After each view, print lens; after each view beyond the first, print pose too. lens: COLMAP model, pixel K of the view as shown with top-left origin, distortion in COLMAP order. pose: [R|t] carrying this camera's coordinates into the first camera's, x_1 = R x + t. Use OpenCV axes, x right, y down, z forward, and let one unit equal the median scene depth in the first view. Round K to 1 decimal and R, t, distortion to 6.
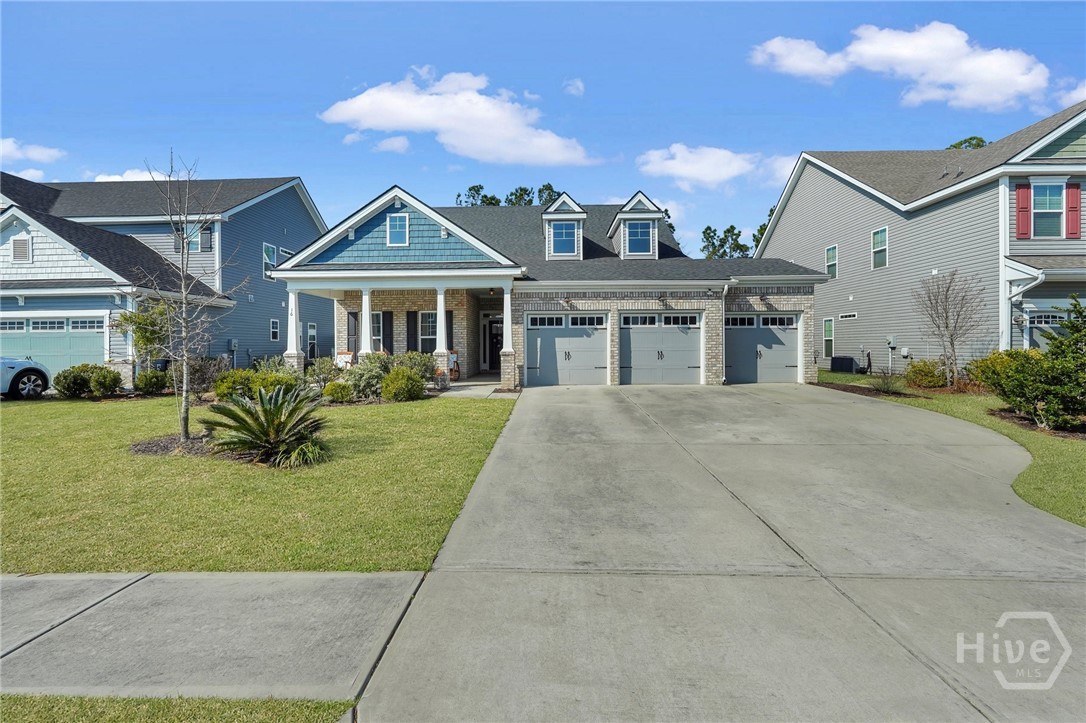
lens RADIAL K [[497.4, 0, 541.3], [0, 497.4, 346.1], [0, 0, 1]] dist [-0.019888, 0.010494]
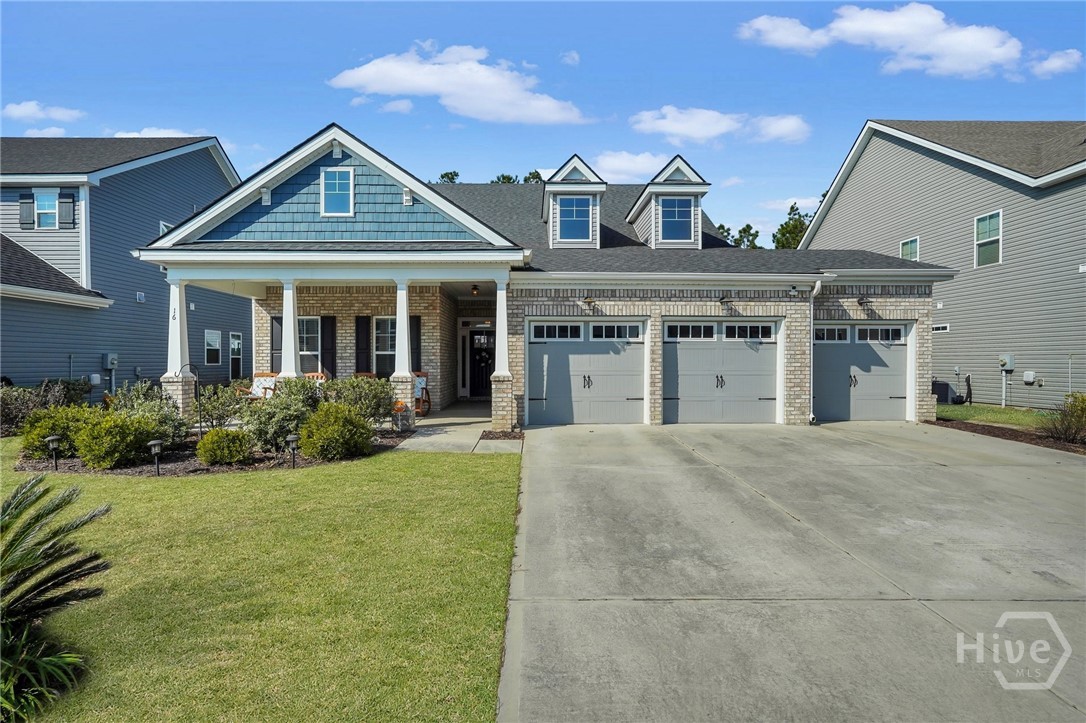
lens RADIAL K [[543.8, 0, 540.7], [0, 543.8, 365.7], [0, 0, 1]] dist [-0.007817, 0.001492]
pose [[0.999241, 0.005741, 0.038527, -0.041468], [-0.006065, 0.999947, 0.008291, -0.008485], [-0.038477, -0.008518, 0.999223, 0.249313]]
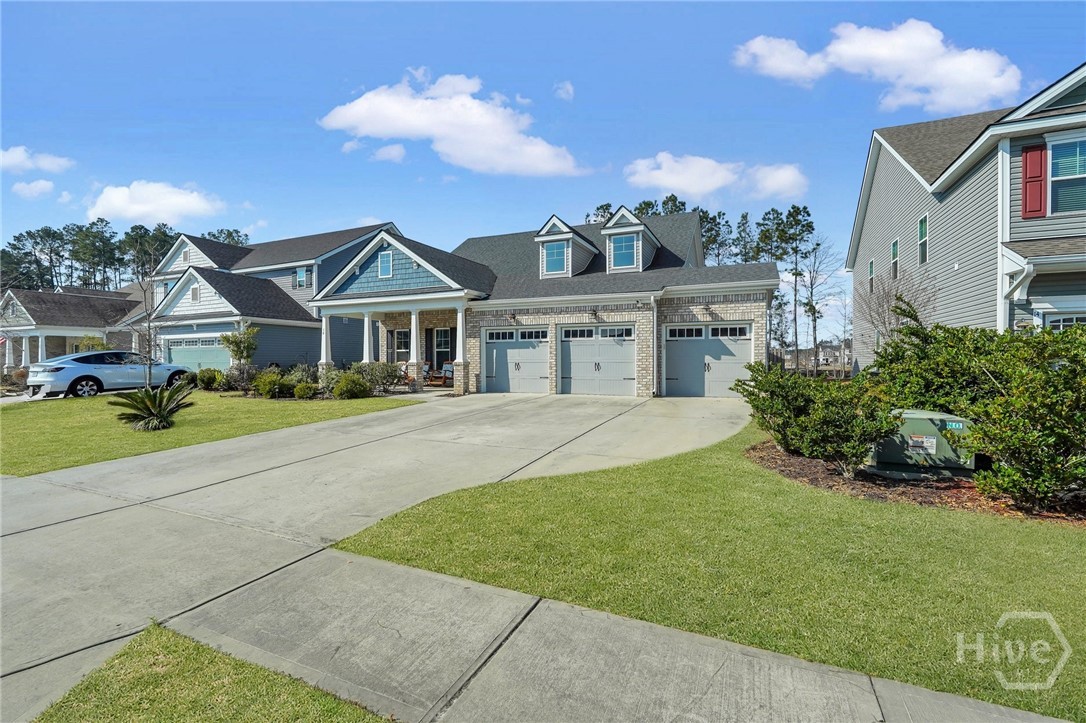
lens RADIAL K [[483.9, 0, 540.9], [0, 483.9, 364.2], [0, 0, 1]] dist [-0.016614, 0.009908]
pose [[0.922834, 0.008292, -0.385110, 0.524450], [-0.003167, 0.999898, 0.013940, -0.000112], [0.385186, -0.011644, 0.922766, 0.018721]]
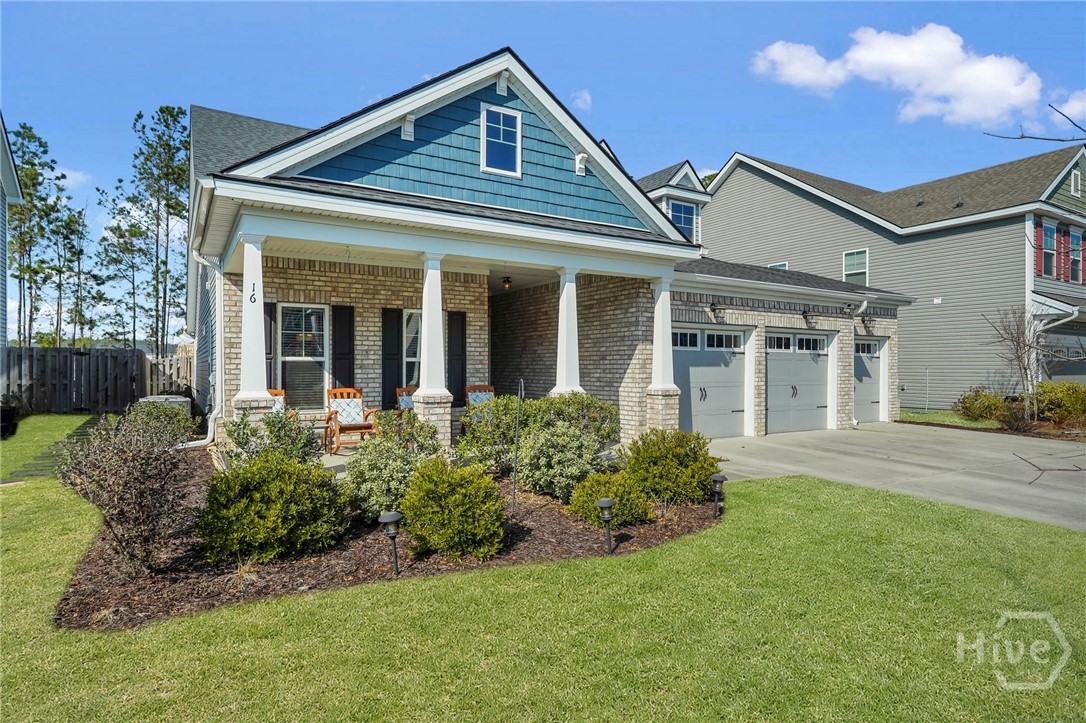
lens RADIAL K [[605.8, 0, 543.0], [0, 605.8, 361.5], [0, 0, 1]] dist [-0.002513, -0.000126]
pose [[0.841334, 0.013866, 0.540337, -0.547941], [-0.009250, 0.999894, -0.011255, -0.011793], [-0.540436, 0.004471, 0.841373, 0.459652]]
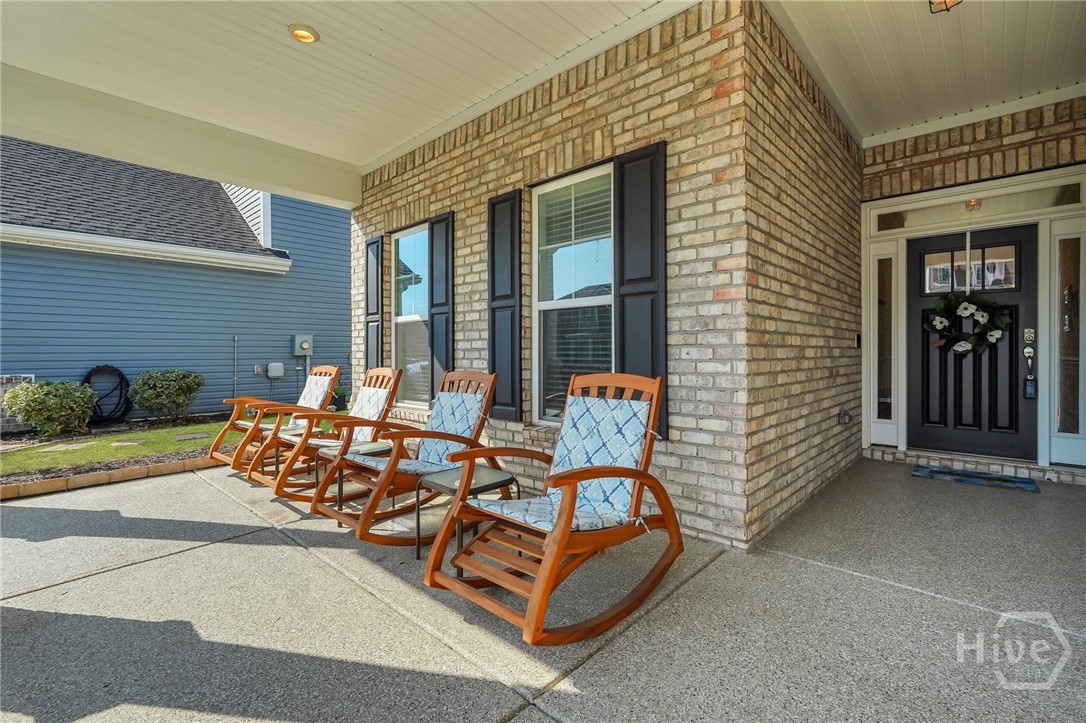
lens RADIAL K [[485.8, 0, 538.8], [0, 485.8, 357.9], [0, 0, 1]] dist [-0.001662, 0.000182]
pose [[0.747358, 0.012699, -0.664301, -0.114331], [-0.002694, 0.999867, 0.016083, 0.002366], [0.664417, -0.010230, 0.747292, 0.987932]]
